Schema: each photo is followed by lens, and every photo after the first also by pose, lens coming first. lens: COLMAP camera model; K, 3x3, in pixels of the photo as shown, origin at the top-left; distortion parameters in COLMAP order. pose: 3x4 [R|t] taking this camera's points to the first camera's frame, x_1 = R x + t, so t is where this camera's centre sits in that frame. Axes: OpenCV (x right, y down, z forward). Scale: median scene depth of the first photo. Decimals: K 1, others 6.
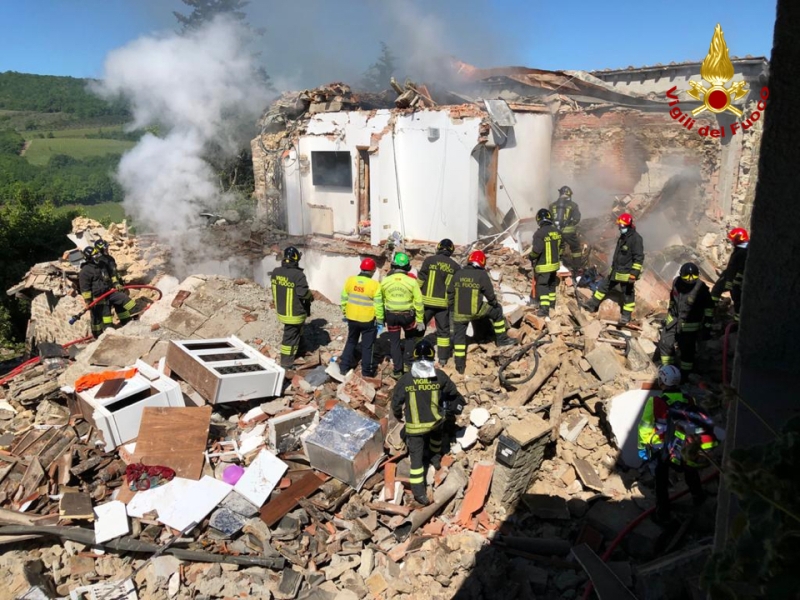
lens RADIAL K [[627.2, 0, 410.6], [0, 627.2, 302.9], [0, 0, 1]] dist [0.008978, -0.006069]
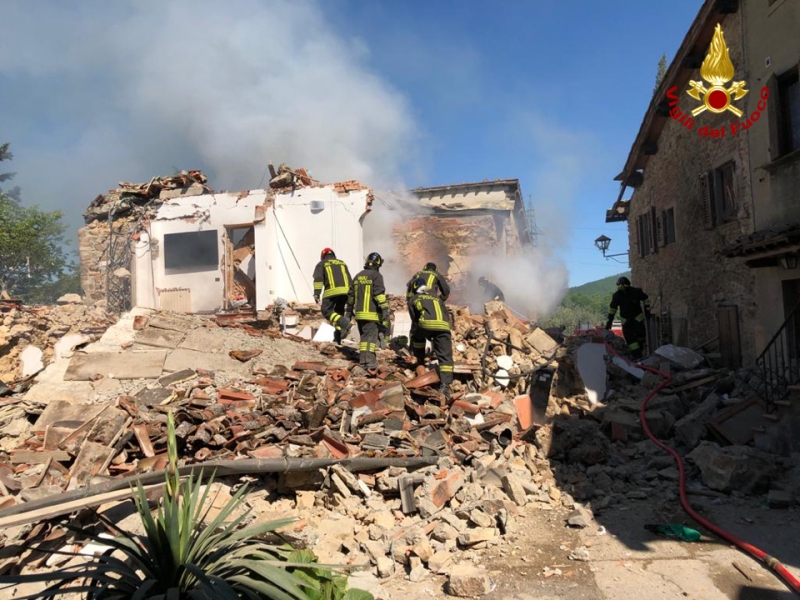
lens RADIAL K [[627.2, 0, 410.6], [0, 627.2, 302.9], [0, 0, 1]] dist [0.008978, -0.006069]
pose [[0.878457, -0.013961, 0.477618, -0.303519], [0.145722, 0.959782, -0.239964, 0.163208], [-0.455060, 0.280398, 0.845162, 0.015200]]
